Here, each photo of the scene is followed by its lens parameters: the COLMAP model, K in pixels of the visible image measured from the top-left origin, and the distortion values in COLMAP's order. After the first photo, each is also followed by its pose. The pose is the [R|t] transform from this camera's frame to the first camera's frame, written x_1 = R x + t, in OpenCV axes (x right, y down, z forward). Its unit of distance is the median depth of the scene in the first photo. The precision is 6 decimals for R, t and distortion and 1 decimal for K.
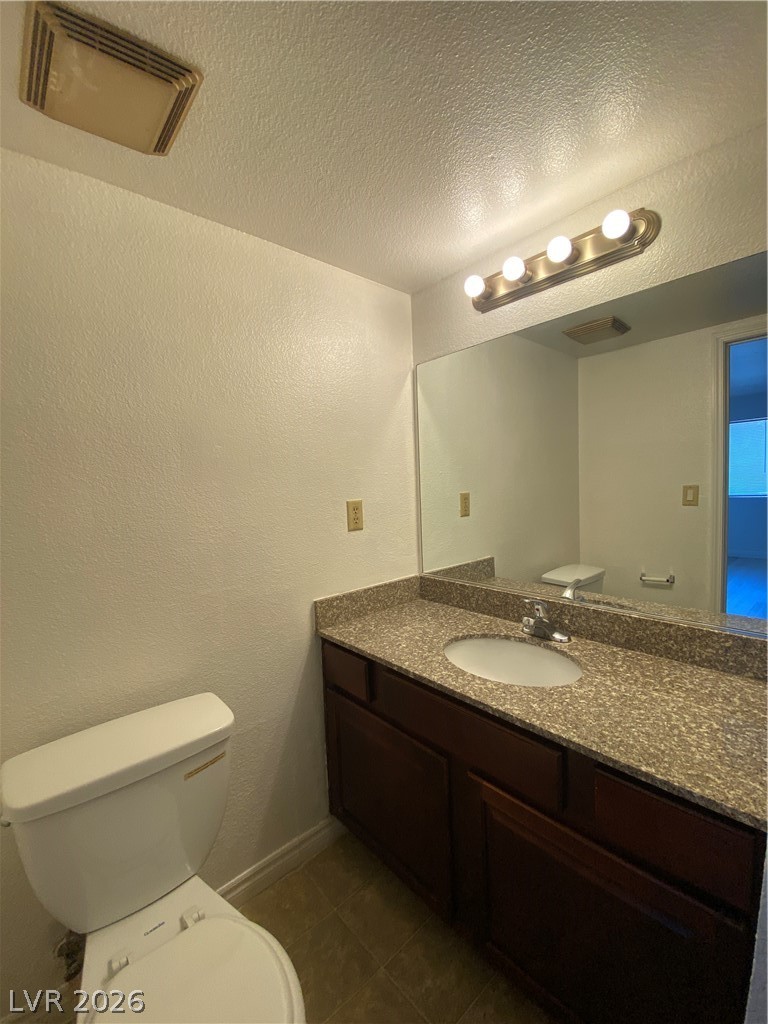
lens RADIAL K [[413.1, 0, 379.1], [0, 413.1, 511.6], [0, 0, 1]] dist [0.022304, -0.021416]
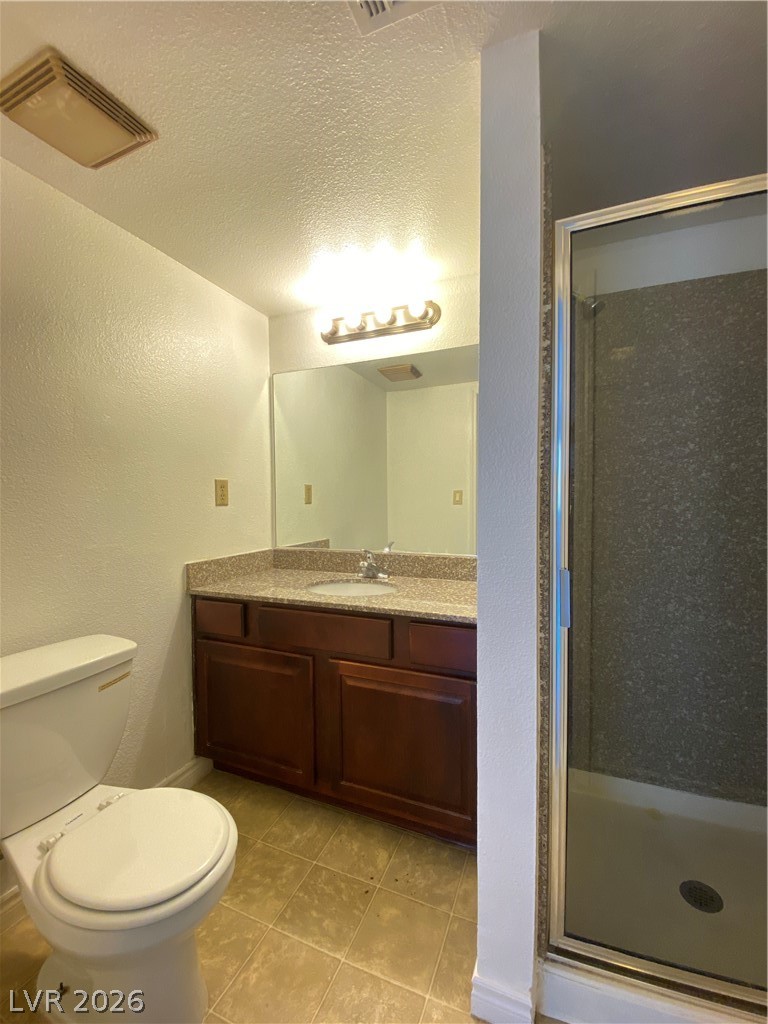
lens RADIAL K [[413.4, 0, 384.0], [0, 413.4, 512.0], [0, 0, 1]] dist [0.021593, -0.023111]
pose [[0.898143, 0.021707, 0.439168, -0.172513], [-0.002071, 0.998978, -0.045141, 0.123967], [-0.439700, 0.039633, 0.897270, -0.263067]]
